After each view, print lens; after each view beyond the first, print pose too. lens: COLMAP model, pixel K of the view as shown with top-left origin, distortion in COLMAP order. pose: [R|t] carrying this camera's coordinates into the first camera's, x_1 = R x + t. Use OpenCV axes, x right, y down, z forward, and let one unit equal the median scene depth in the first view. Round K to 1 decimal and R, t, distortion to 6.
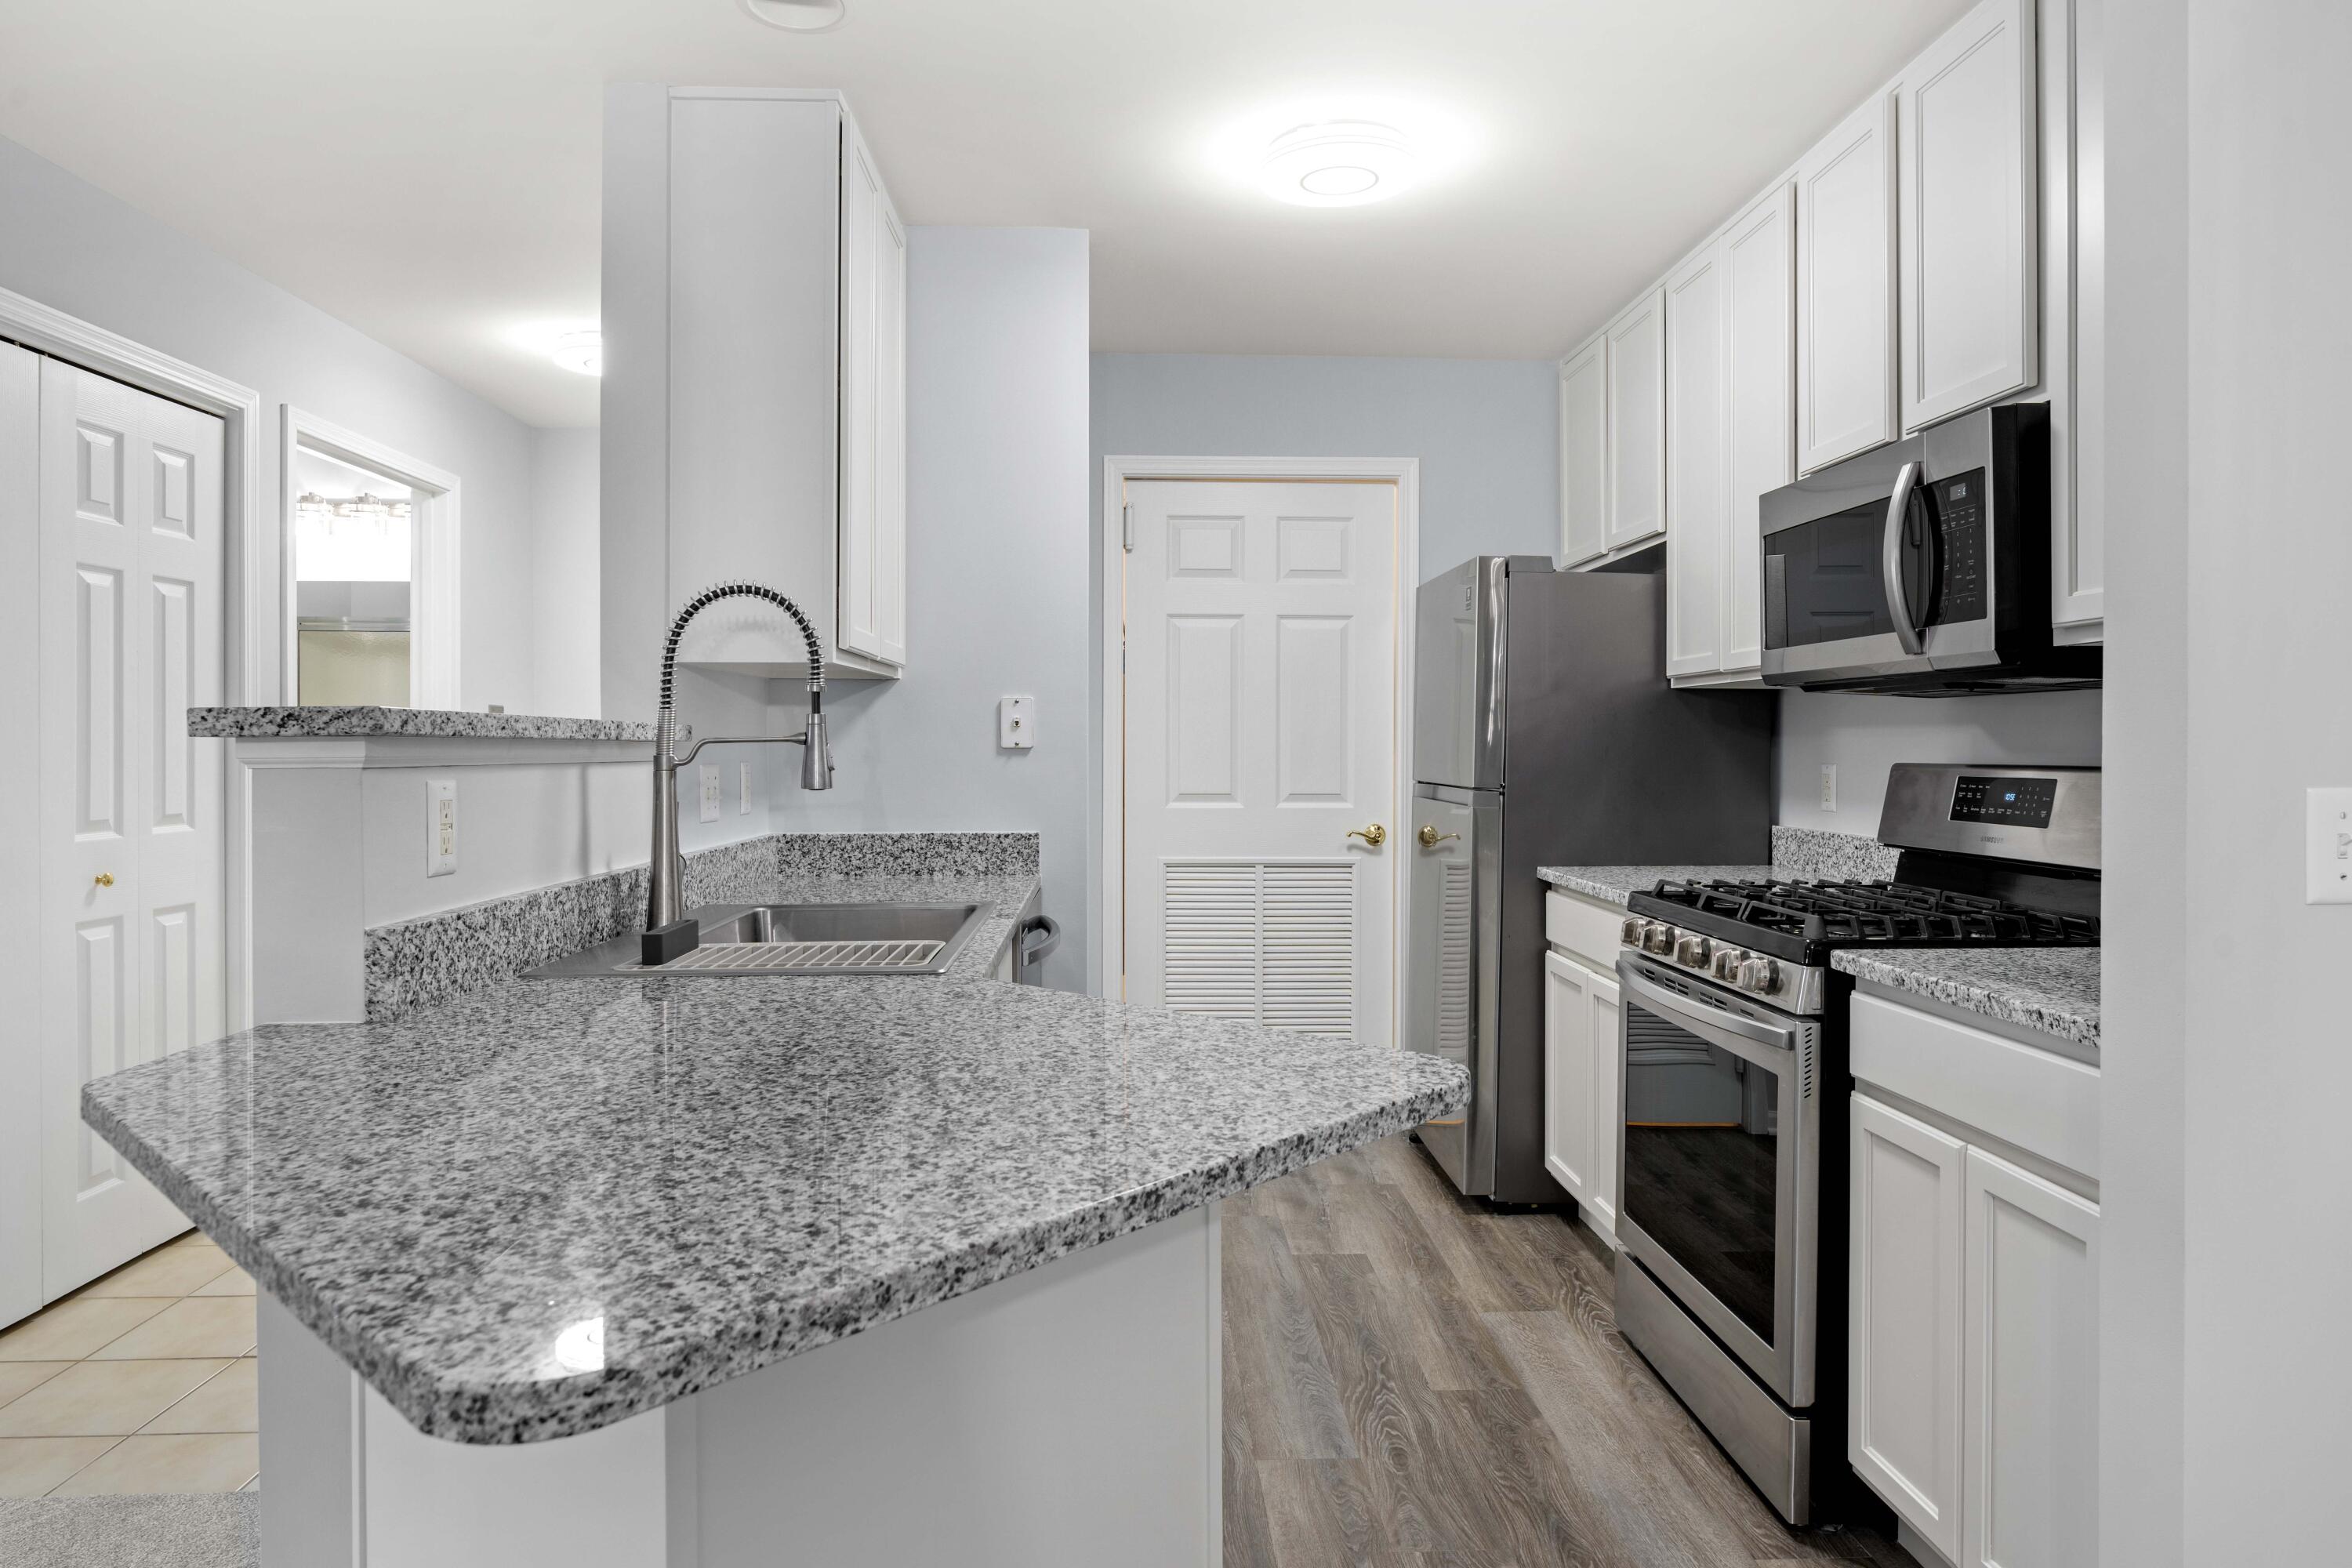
lens RADIAL K [[1385.7, 0, 1178.7], [0, 1385.7, 756.9], [0, 0, 1]] dist [-0.003298, -0.001250]
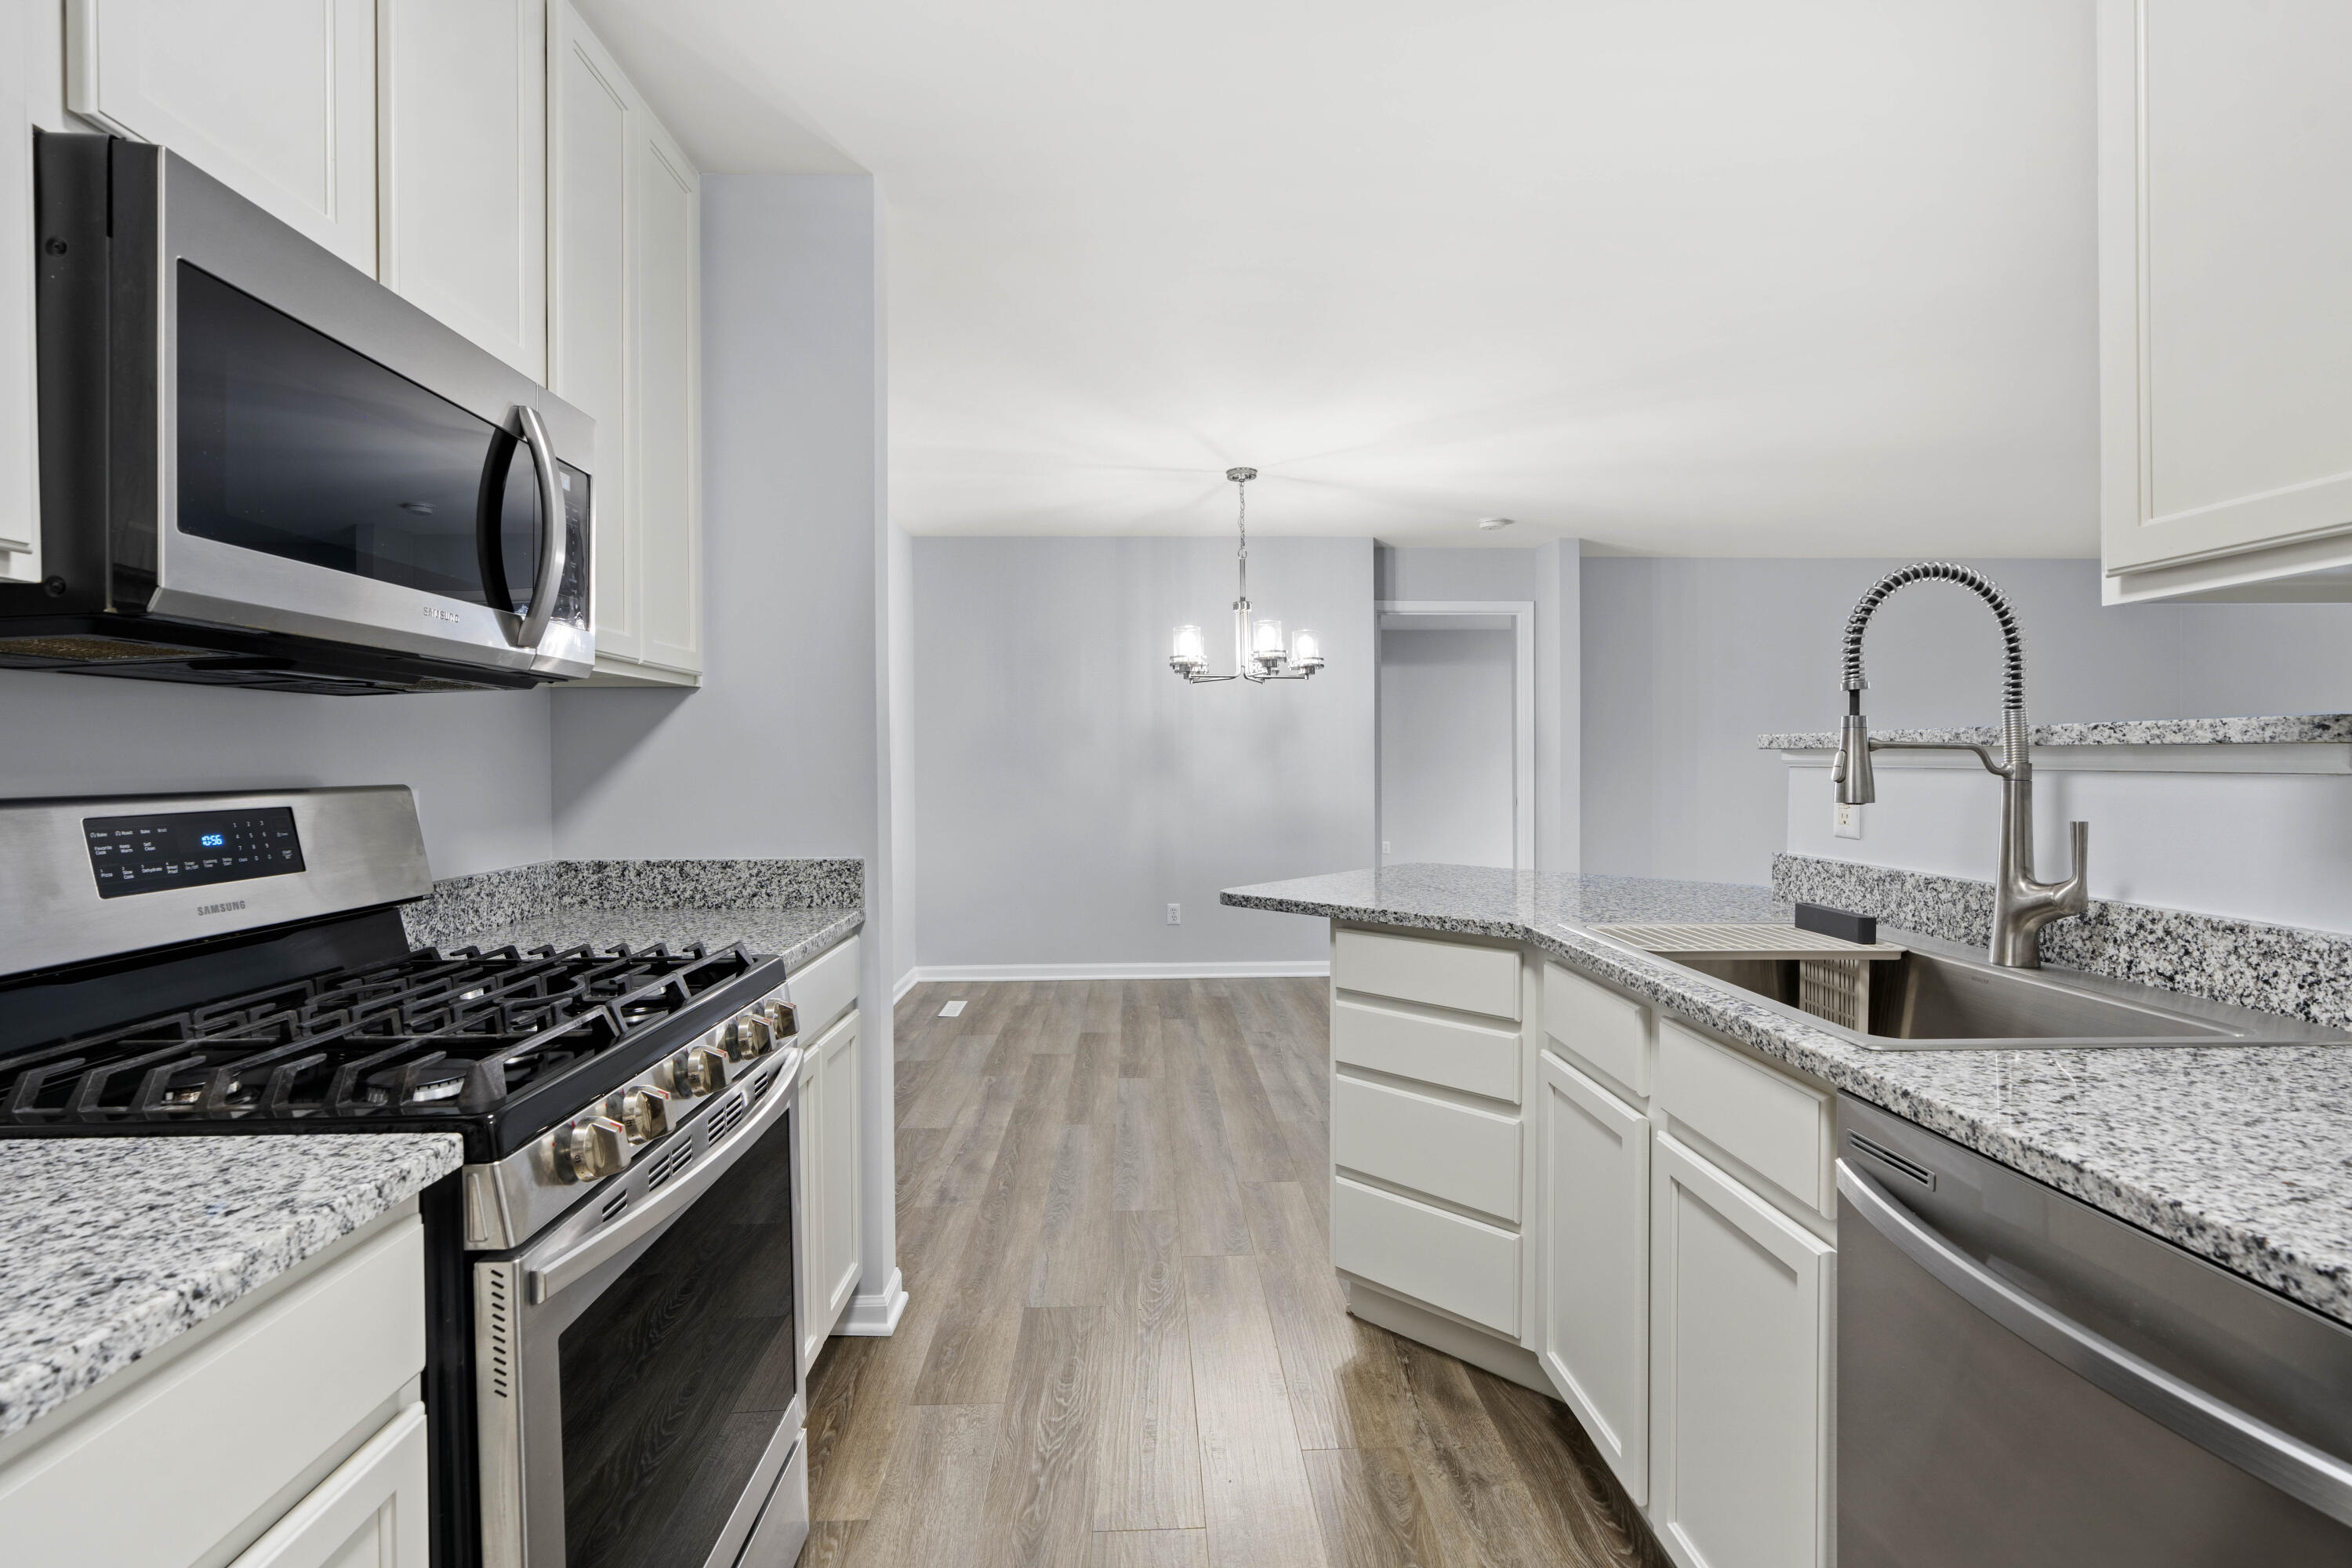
lens RADIAL K [[1127.4, 0, 1175.0], [0, 1127.4, 759.7], [0, 0, 1]] dist [-0.004666, 0.001342]
pose [[-0.999899, 0.006032, 0.012896, 0.121838], [0.006164, 0.999929, 0.010169, -0.011413], [-0.012834, 0.010248, -0.999865, 1.412932]]
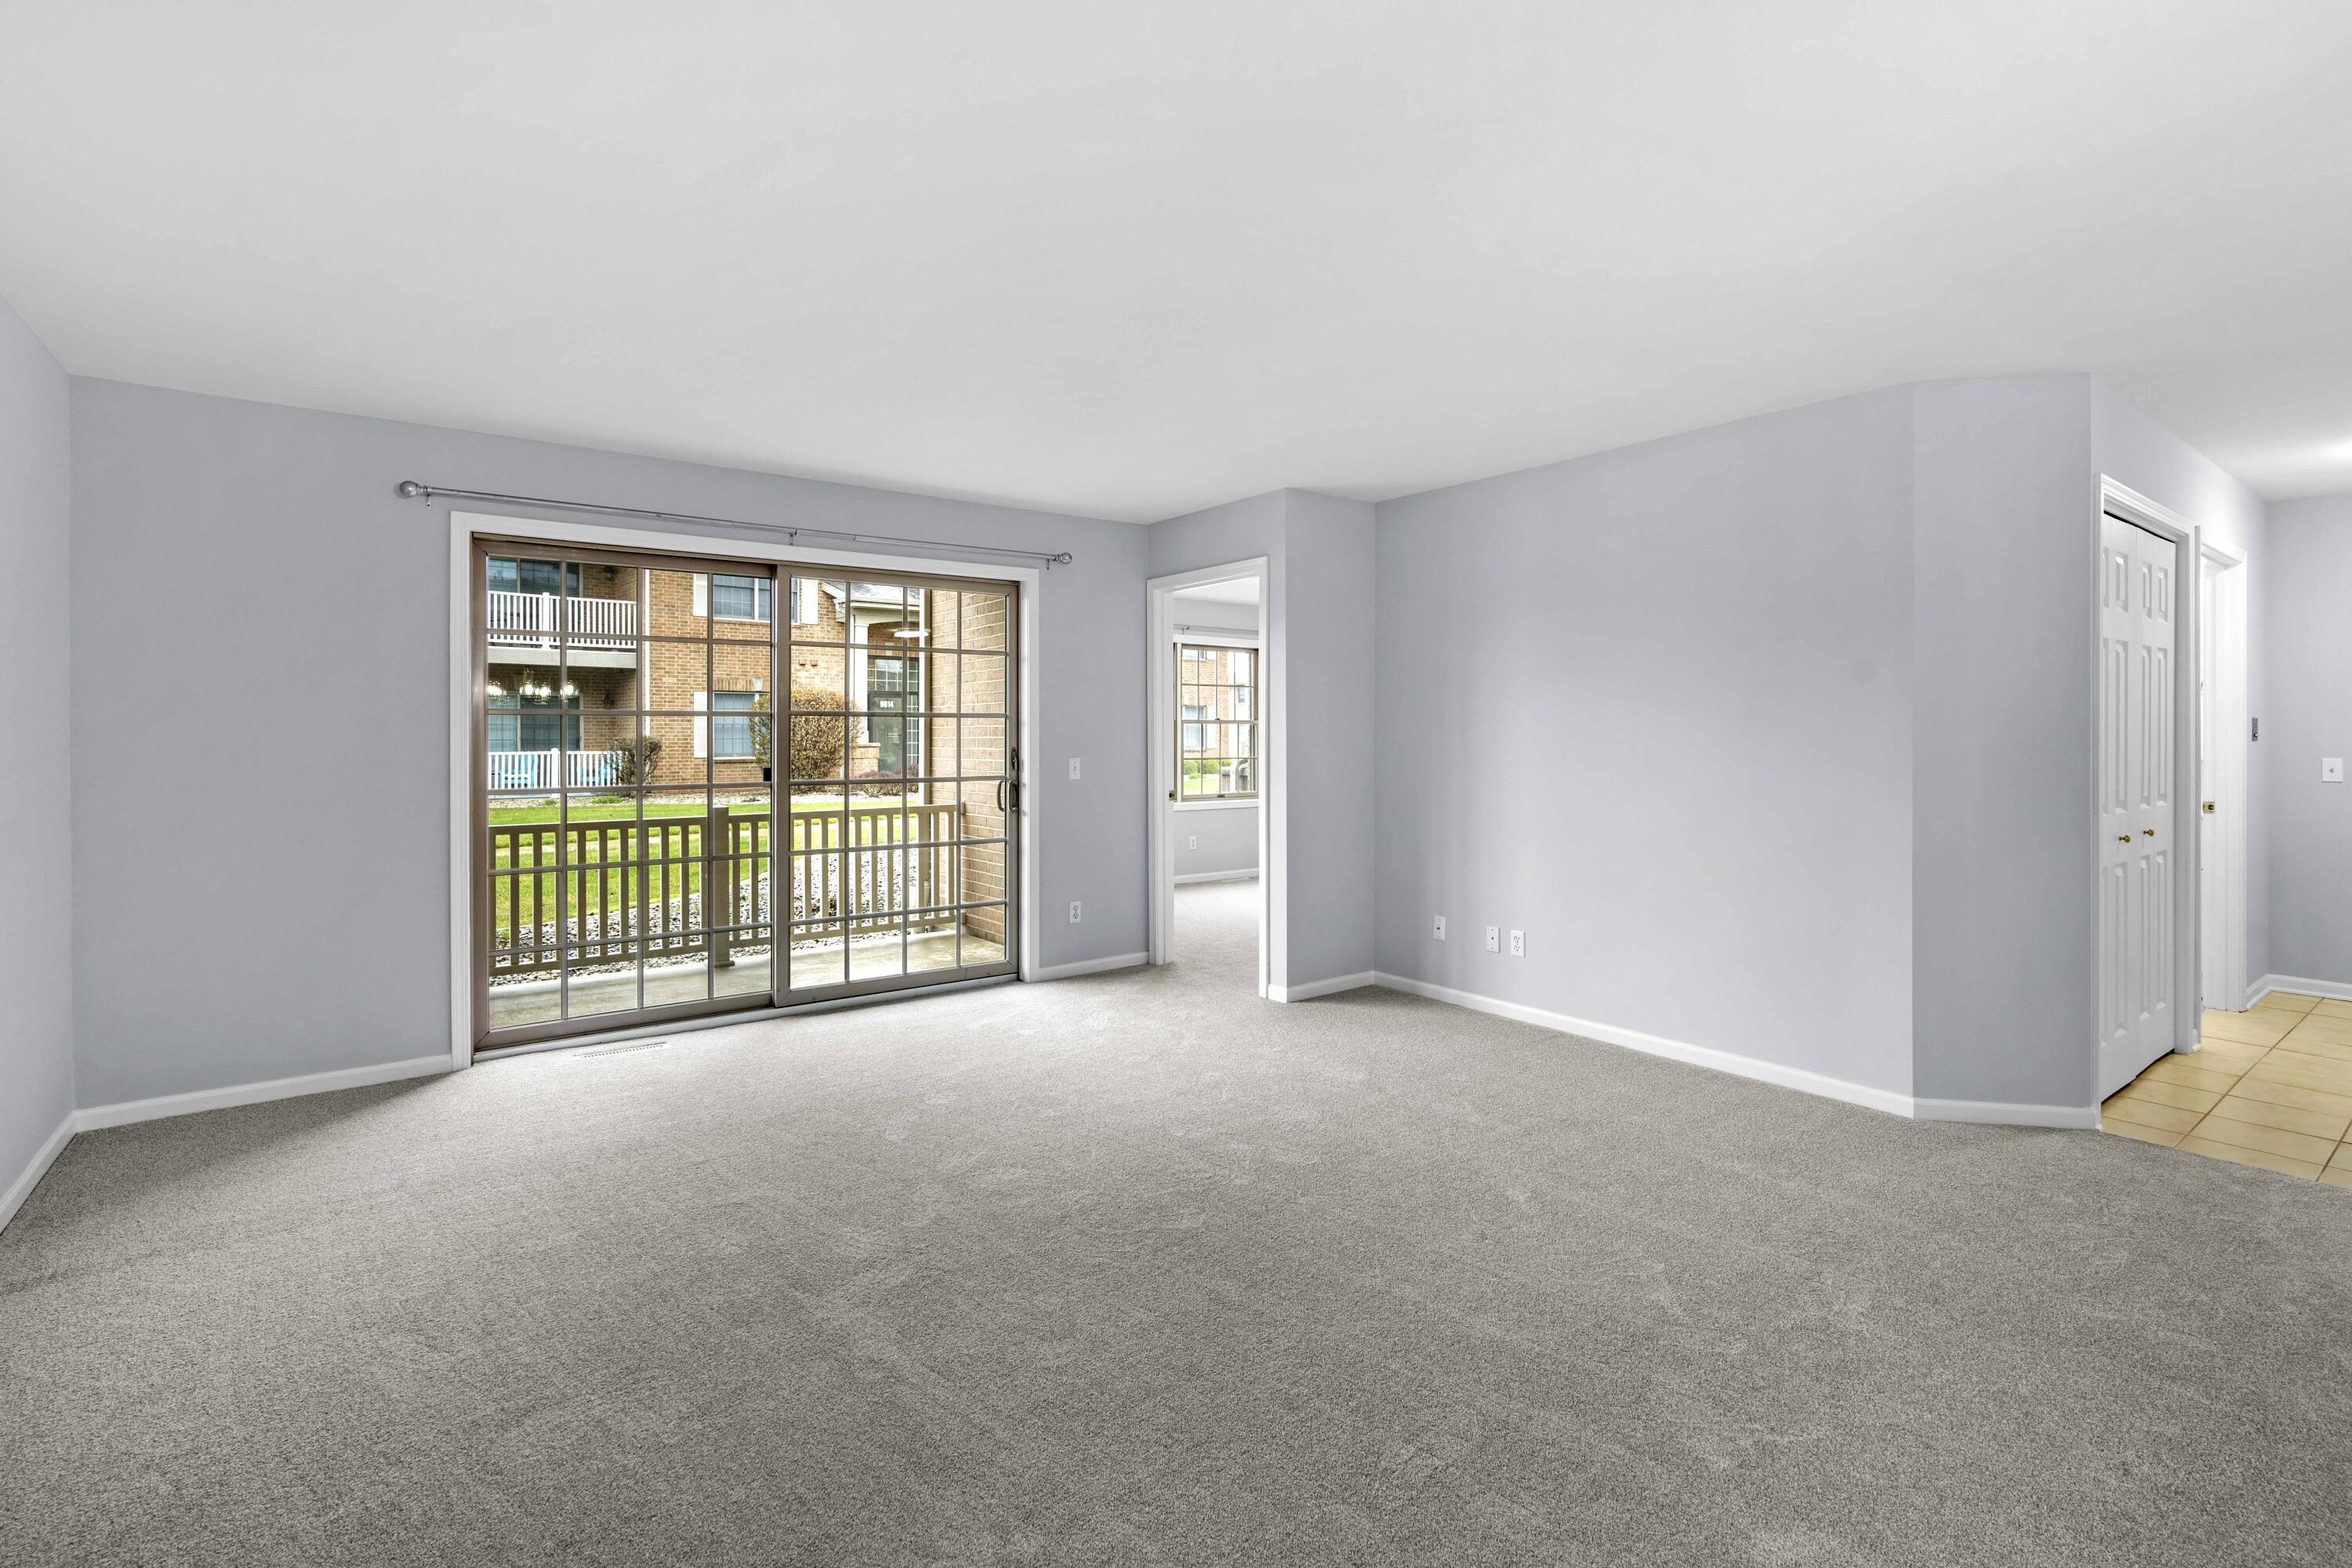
lens RADIAL K [[1076.3, 0, 1183.6], [0, 1076.3, 736.8], [0, 0, 1]] dist [-0.002567, 0.000121]
pose [[0.569270, 0.002157, -0.822148, -0.423794], [-0.005899, 0.999982, -0.001460, -0.020309], [0.822130, 0.005681, 0.569272, -0.796970]]
